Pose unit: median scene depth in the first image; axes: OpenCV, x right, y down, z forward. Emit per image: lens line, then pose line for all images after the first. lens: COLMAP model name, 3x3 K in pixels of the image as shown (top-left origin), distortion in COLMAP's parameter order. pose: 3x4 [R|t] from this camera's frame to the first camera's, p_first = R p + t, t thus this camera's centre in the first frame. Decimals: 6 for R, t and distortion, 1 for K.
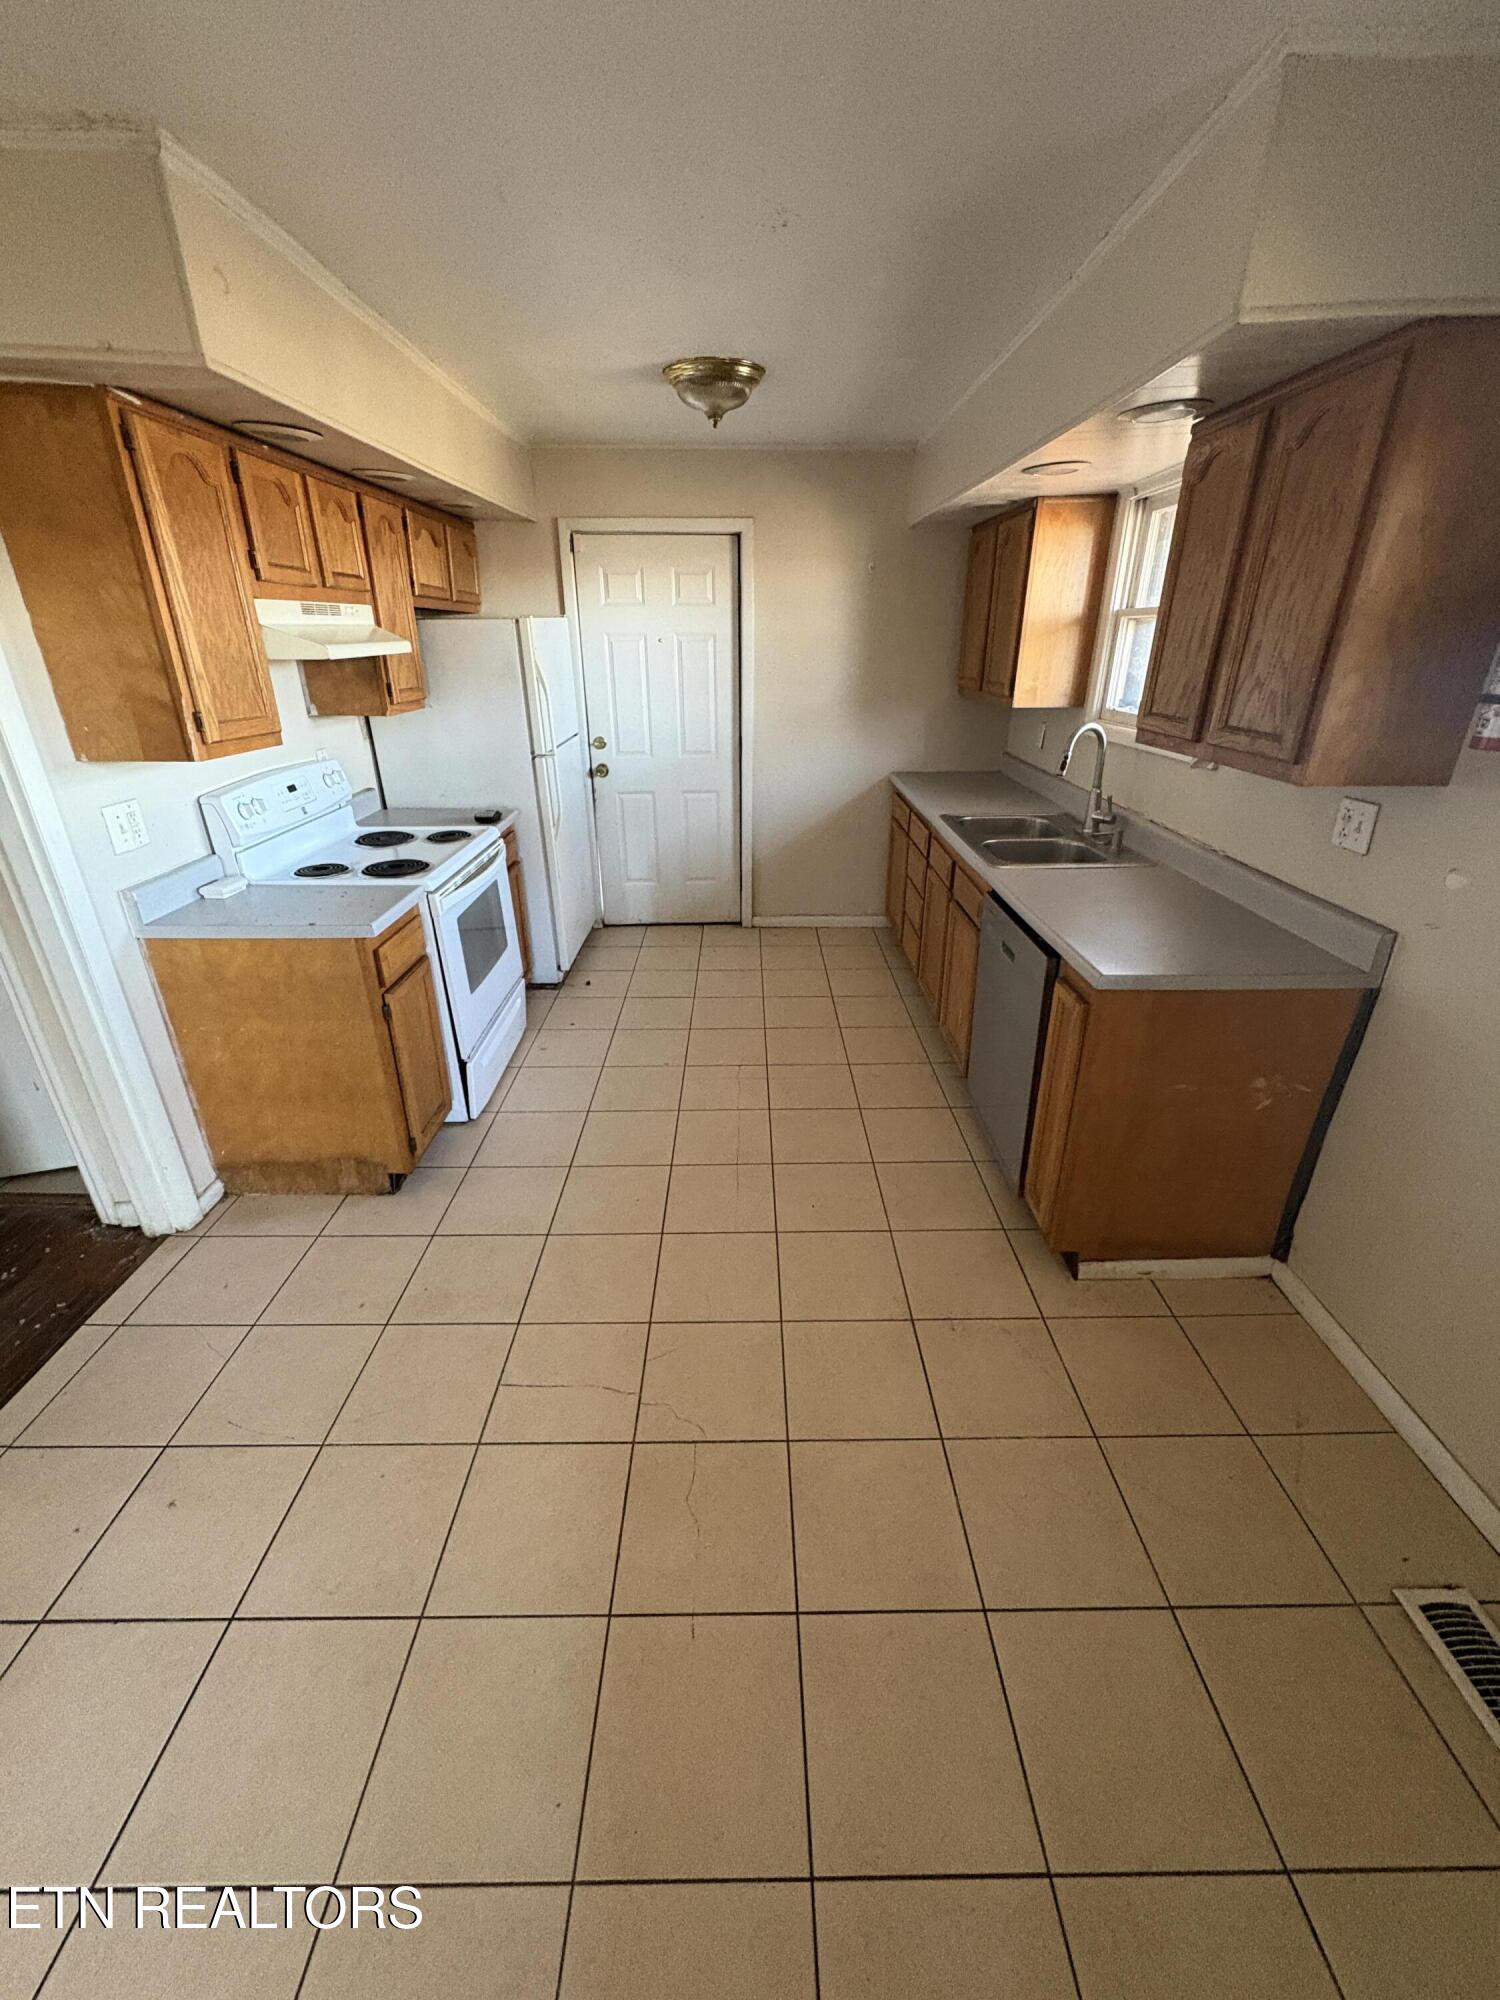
lens RADIAL K [[800.3, 0, 753.5], [0, 800.3, 999.6], [0, 0, 1]] dist [-0.000316, -0.000801]
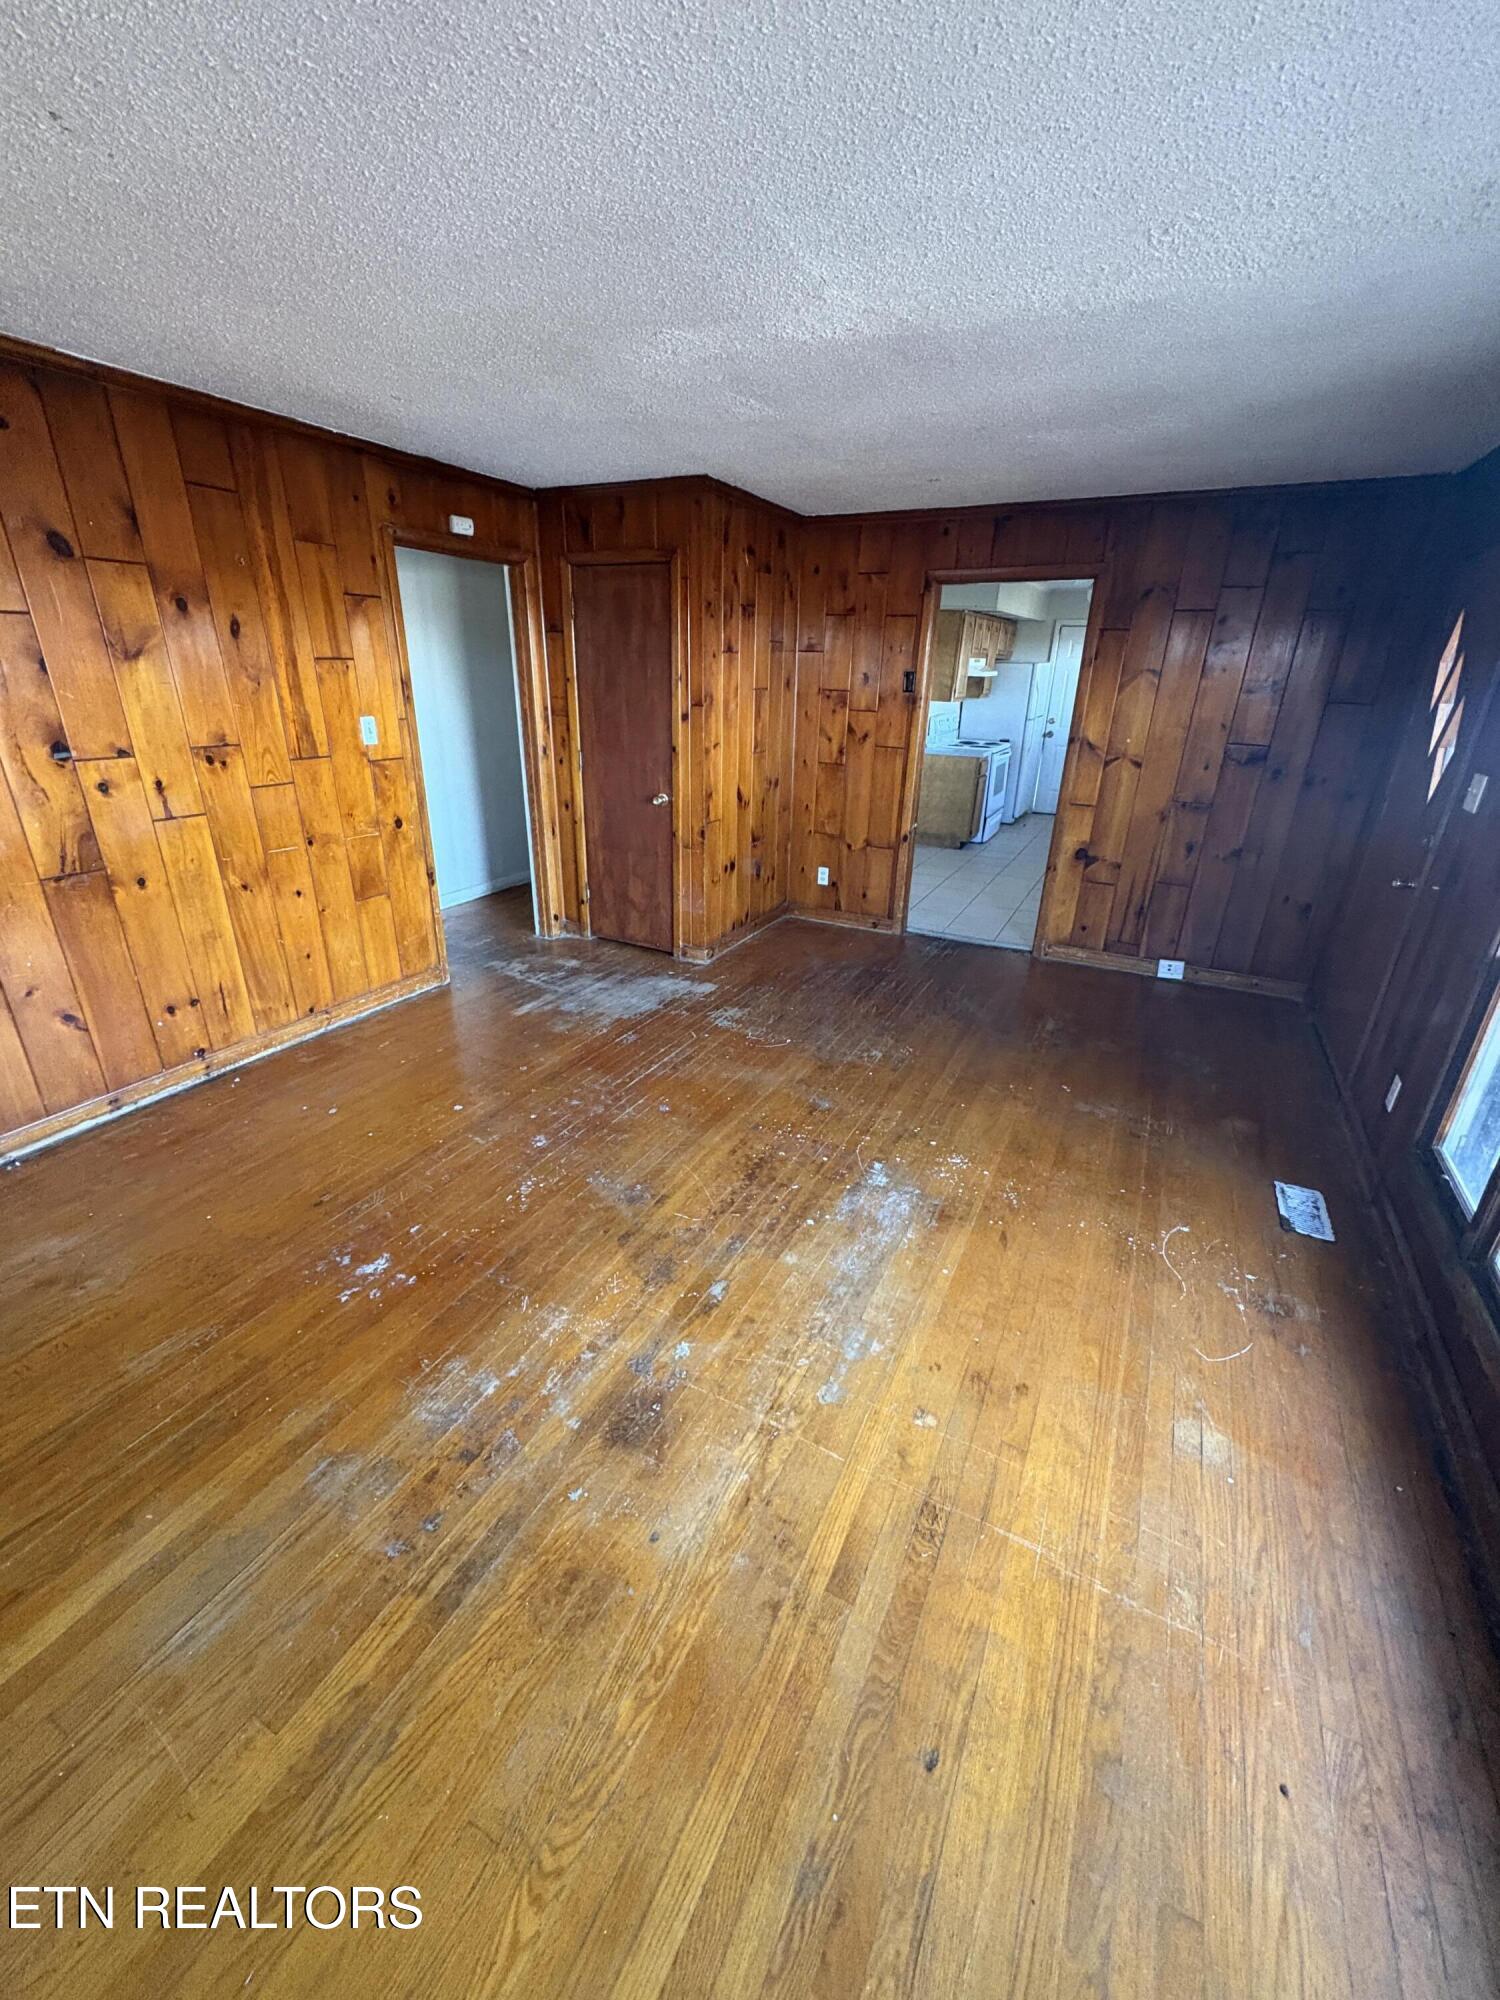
lens RADIAL K [[800.3, 0, 748.8], [0, 800.3, 999.1], [0, 0, 1]] dist [-0.000316, -0.000801]
pose [[0.880572, 0.197562, -0.430770, 0.232327], [-0.209343, 0.977629, 0.020431, 0.775835], [0.425170, 0.072188, 0.902230, -1.765014]]
